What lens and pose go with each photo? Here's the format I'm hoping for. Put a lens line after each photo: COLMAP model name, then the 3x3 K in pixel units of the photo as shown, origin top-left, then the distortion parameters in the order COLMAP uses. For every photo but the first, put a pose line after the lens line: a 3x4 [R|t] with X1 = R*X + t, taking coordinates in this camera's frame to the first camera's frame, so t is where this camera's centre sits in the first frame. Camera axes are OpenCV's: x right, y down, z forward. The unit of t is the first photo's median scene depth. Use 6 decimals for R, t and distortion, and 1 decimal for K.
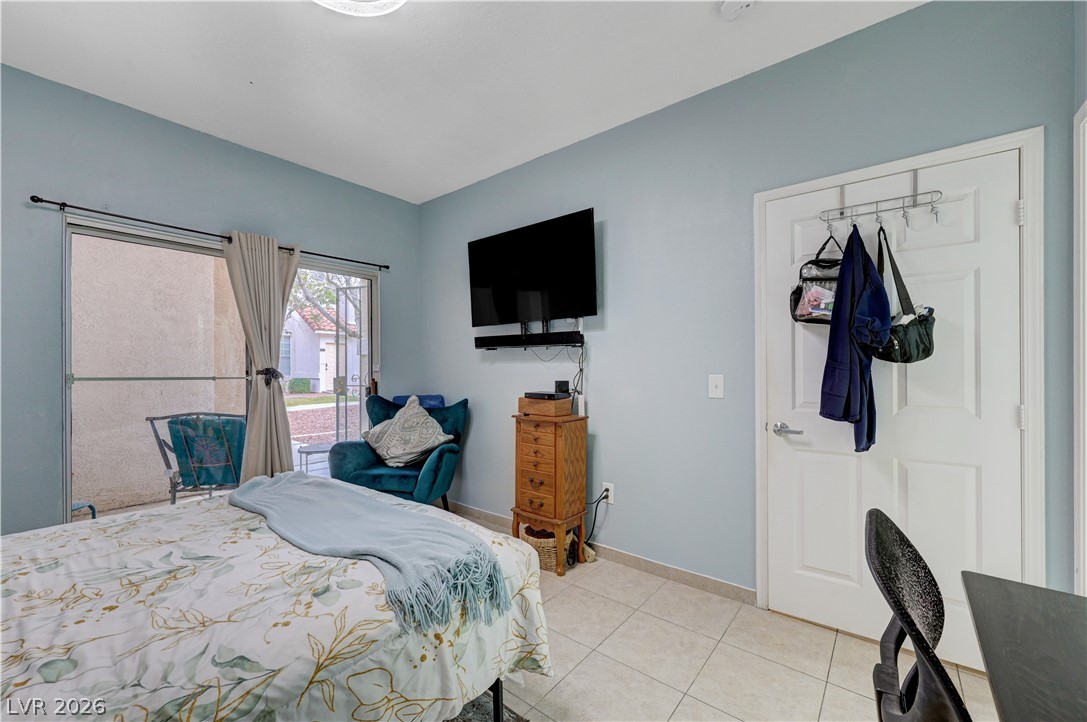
lens RADIAL K [[432.4, 0, 536.1], [0, 432.4, 366.5], [0, 0, 1]] dist [-0.002500, 0.001112]
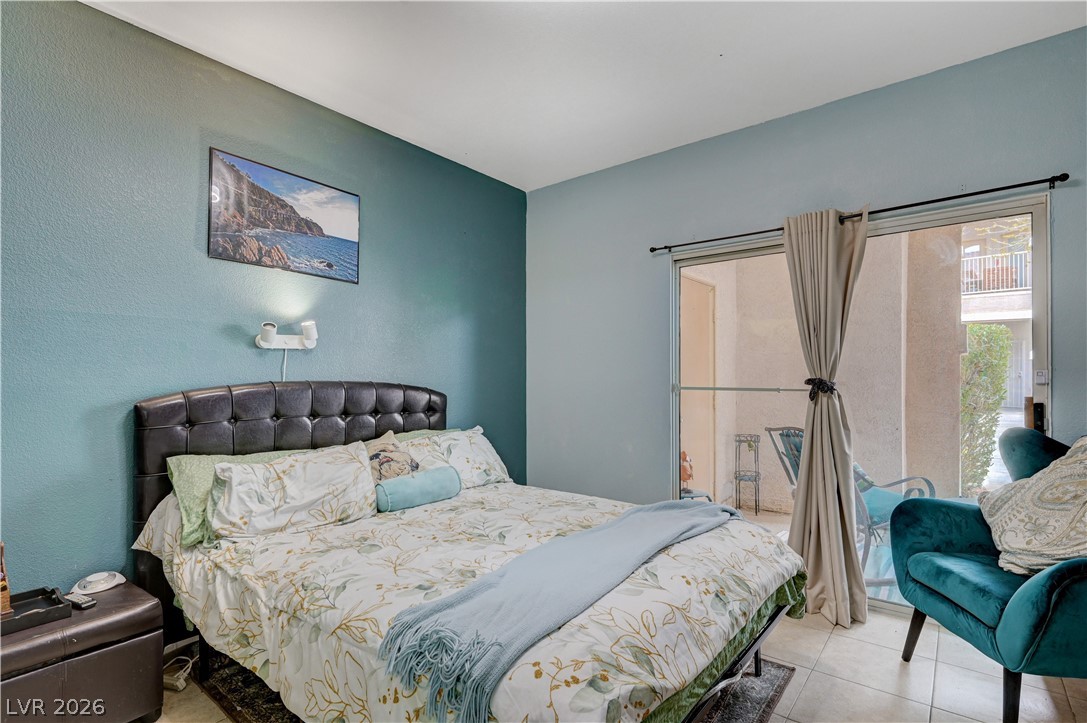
lens RADIAL K [[528.0, 0, 557.2], [0, 528.0, 379.4], [0, 0, 1]] dist [0.014694, -0.000108]
pose [[0.033377, 0.005046, -0.999430, 0.650126], [0.009976, 0.999936, 0.005382, -0.010088], [0.999393, -0.010150, 0.033324, 0.979602]]
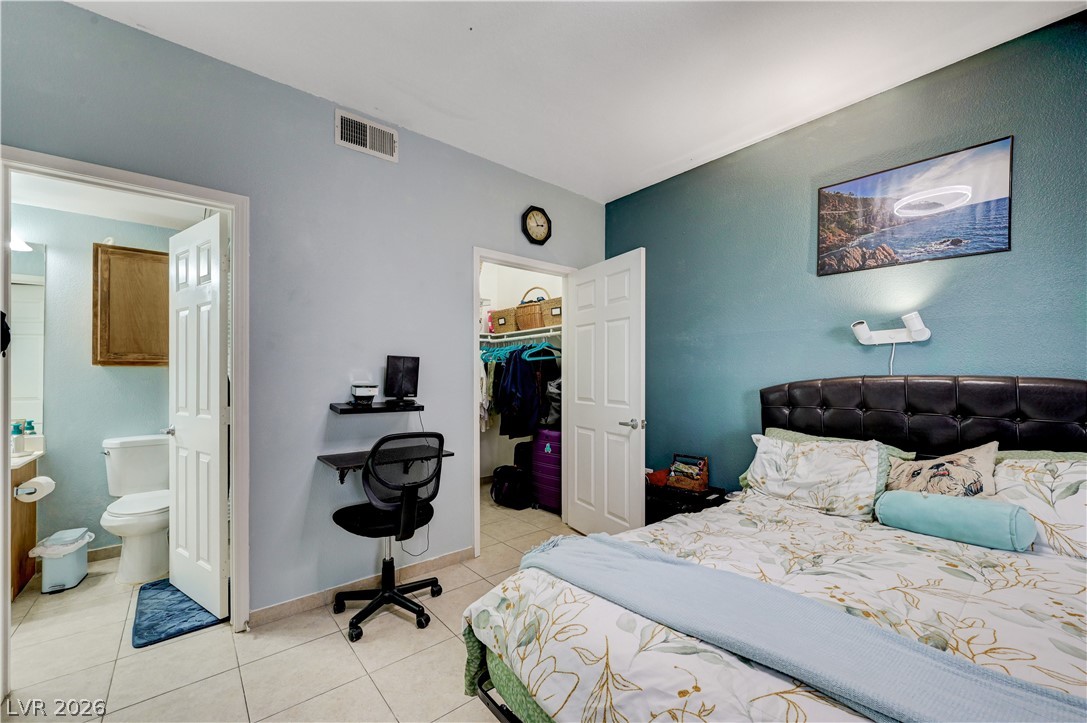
lens RADIAL K [[432.4, 0, 539.0], [0, 432.4, 370.5], [0, 0, 1]] dist [-0.002500, 0.001112]
pose [[-0.982957, 0.012512, 0.183407, -0.291996], [0.009914, 0.999837, -0.015074, -0.008420], [-0.183566, -0.012999, -0.982921, 1.838836]]
